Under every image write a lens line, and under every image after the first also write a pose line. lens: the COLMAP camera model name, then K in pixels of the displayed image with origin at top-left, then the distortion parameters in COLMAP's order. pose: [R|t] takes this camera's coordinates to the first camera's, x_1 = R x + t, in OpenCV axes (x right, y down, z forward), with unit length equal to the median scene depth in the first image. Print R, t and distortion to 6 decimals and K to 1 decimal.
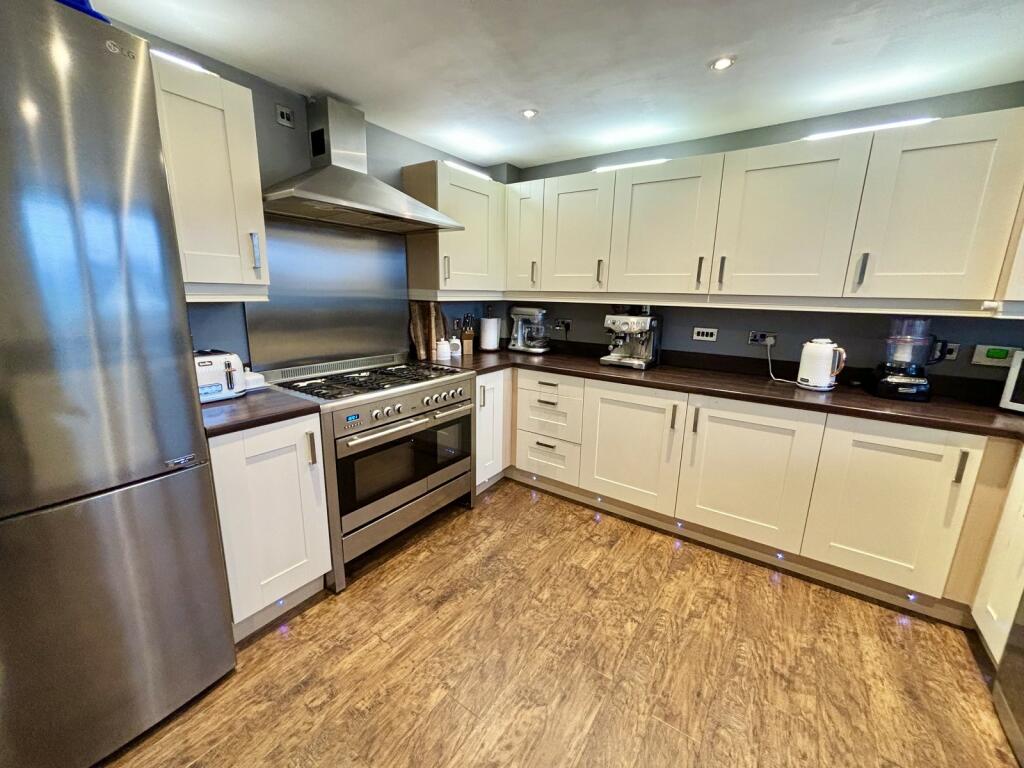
lens RADIAL K [[414.8, 0, 509.1], [0, 414.8, 381.1], [0, 0, 1]] dist [0.025220, 0.000157]
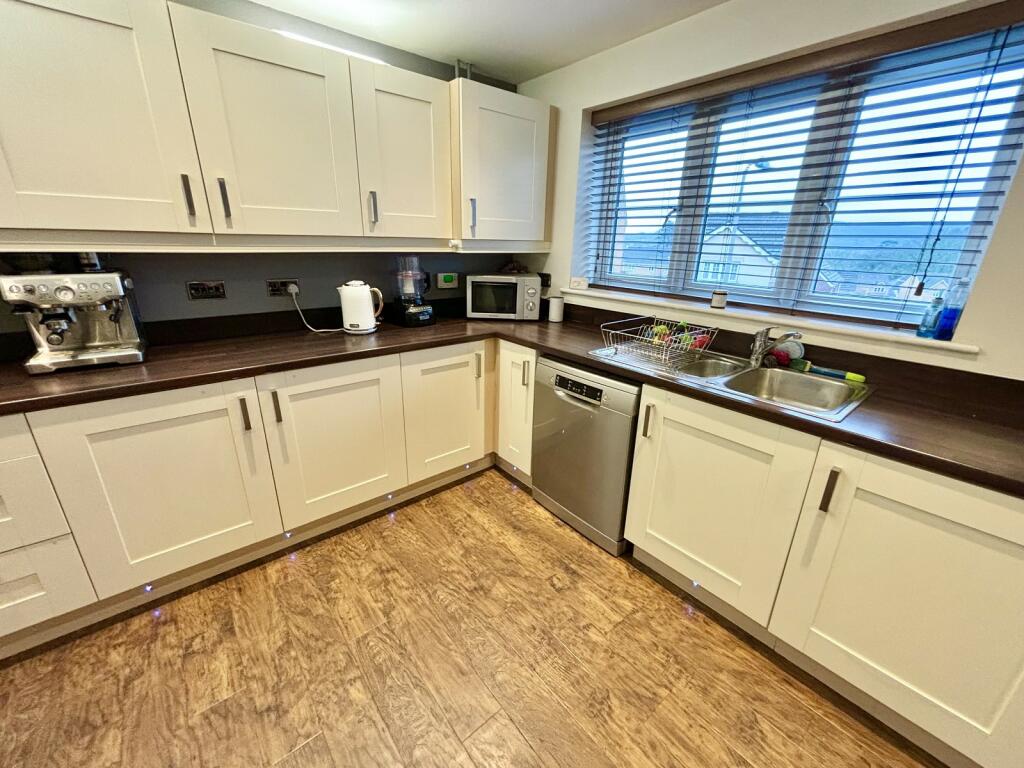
lens RADIAL K [[416.4, 0, 512.0], [0, 416.4, 384.0], [0, 0, 1]] dist [0.002812, 0.001037]
pose [[0.278891, -0.334132, 0.900320, -0.110277], [0.193845, 0.937807, 0.287997, -0.087955], [-0.940555, 0.094203, 0.326316, 0.380839]]
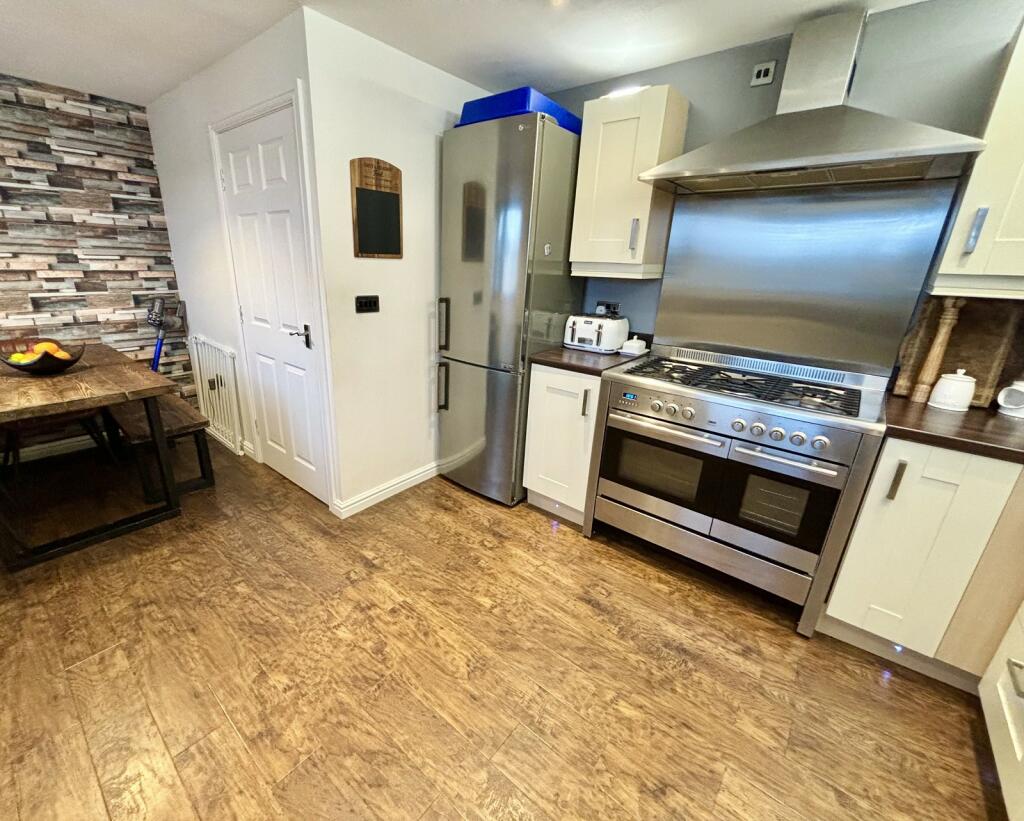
lens RADIAL K [[447.6, 0, 487.8], [0, 447.6, 411.1], [0, 0, 1]] dist [0.015624, 0.000001]
pose [[-0.086915, 0.299687, -0.950070, 0.649960], [-0.245808, 0.917741, 0.311977, -0.124189], [0.965414, 0.260650, -0.006100, 0.622570]]
